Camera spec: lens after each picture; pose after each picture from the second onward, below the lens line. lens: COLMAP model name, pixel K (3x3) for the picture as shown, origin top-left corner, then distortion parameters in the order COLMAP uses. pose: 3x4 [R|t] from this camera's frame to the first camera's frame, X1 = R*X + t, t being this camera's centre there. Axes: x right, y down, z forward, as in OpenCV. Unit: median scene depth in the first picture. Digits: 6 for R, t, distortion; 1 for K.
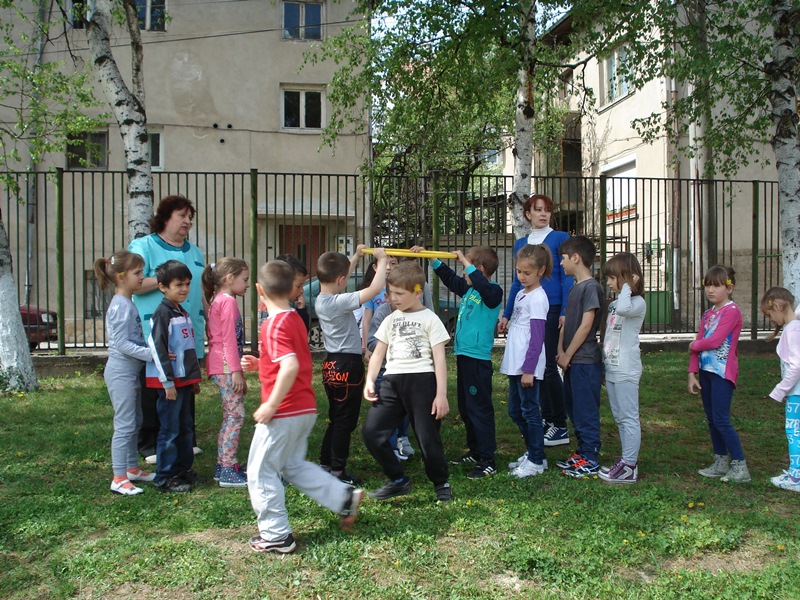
lens RADIAL K [[893.6, 0, 407.1], [0, 893.6, 298.5], [0, 0, 1]] dist [-0.111922, 0.000000]
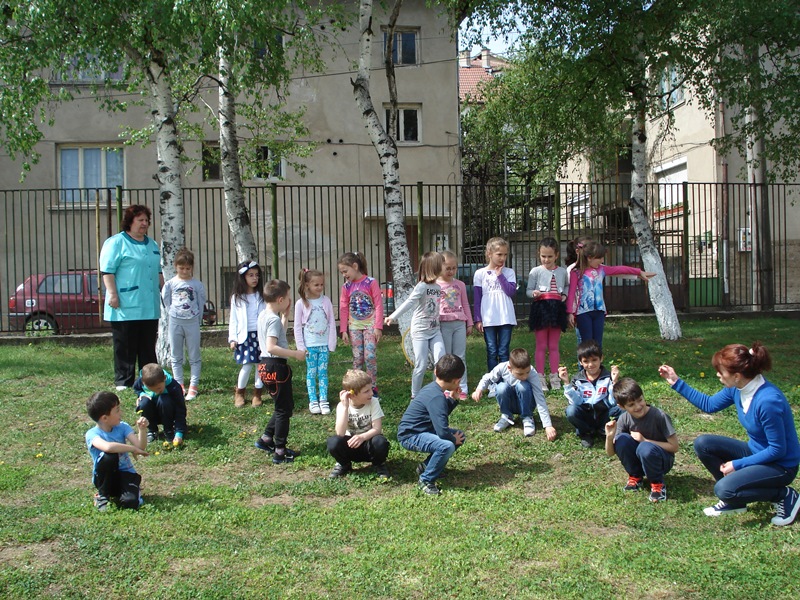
lens RADIAL K [[893.6, 0, 393.3], [0, 893.6, 305.4], [0, 0, 1]] dist [-0.111922, 0.000000]
pose [[0.999124, -0.015662, -0.038819, -0.134012], [0.016001, 0.999836, 0.008453, 0.018723], [0.038680, -0.009067, 0.999210, -0.248595]]
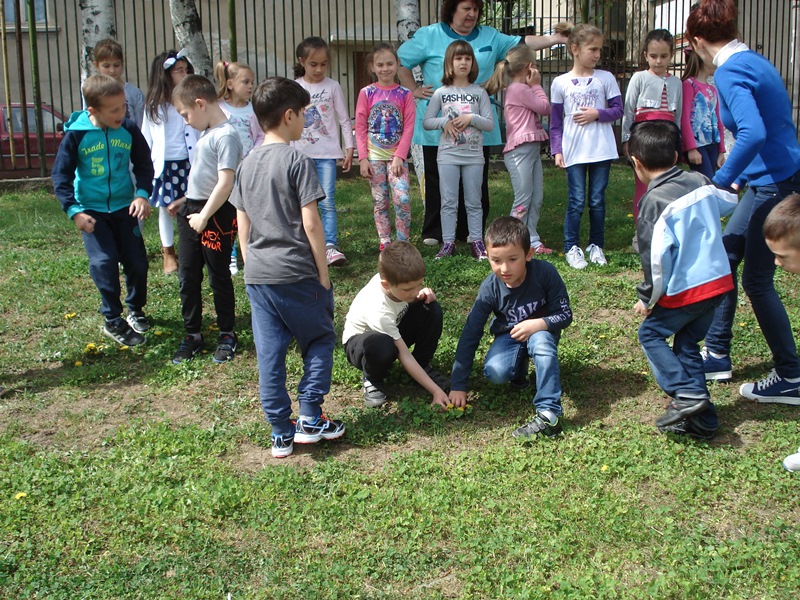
lens RADIAL K [[893.6, 0, 398.2], [0, 893.6, 301.7], [0, 0, 1]] dist [-0.111922, 0.000000]
pose [[0.999542, -0.015129, 0.026209, -0.185343], [0.010276, 0.984291, 0.176252, 0.030074], [-0.028464, -0.175902, 0.983996, -0.051443]]
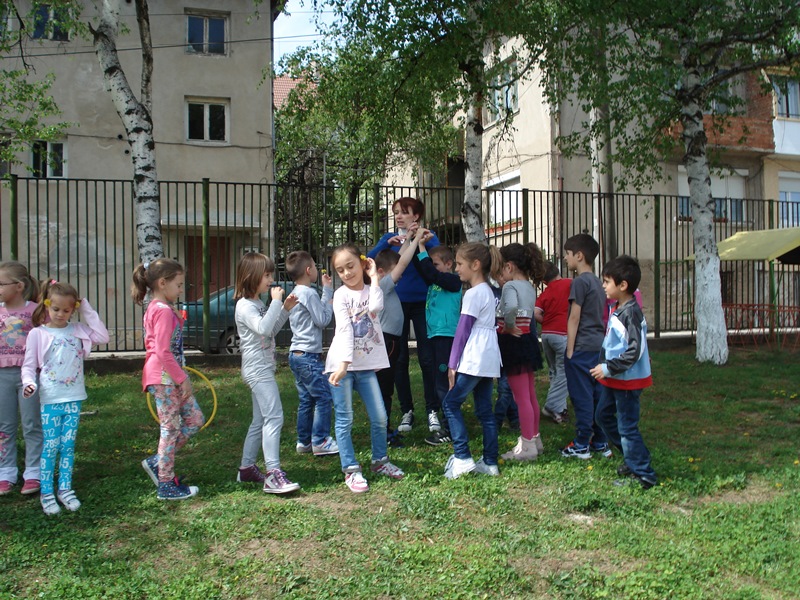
lens RADIAL K [[893.6, 0, 400.8], [0, 893.6, 298.7], [0, 0, 1]] dist [-0.111922, 0.000000]
pose [[0.987385, -0.007003, 0.158186, -0.092042], [0.009690, 0.999821, -0.016220, 0.011102], [-0.158044, 0.017548, 0.987276, -0.045473]]
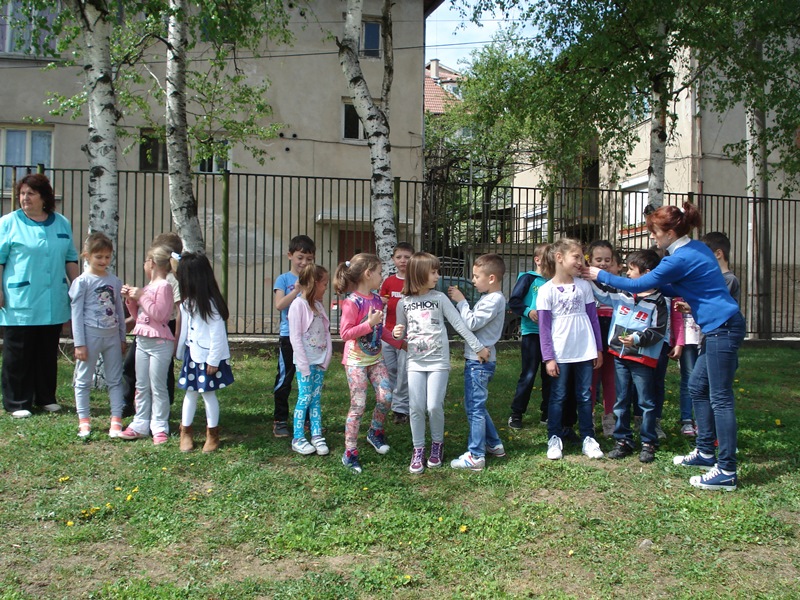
lens RADIAL K [[893.6, 0, 394.8], [0, 893.6, 302.0], [0, 0, 1]] dist [-0.111922, 0.000000]
pose [[0.998956, 0.021323, 0.040410, -0.178092], [-0.020946, 0.999733, -0.009746, 0.018173], [-0.040607, 0.008889, 0.999136, -0.097913]]
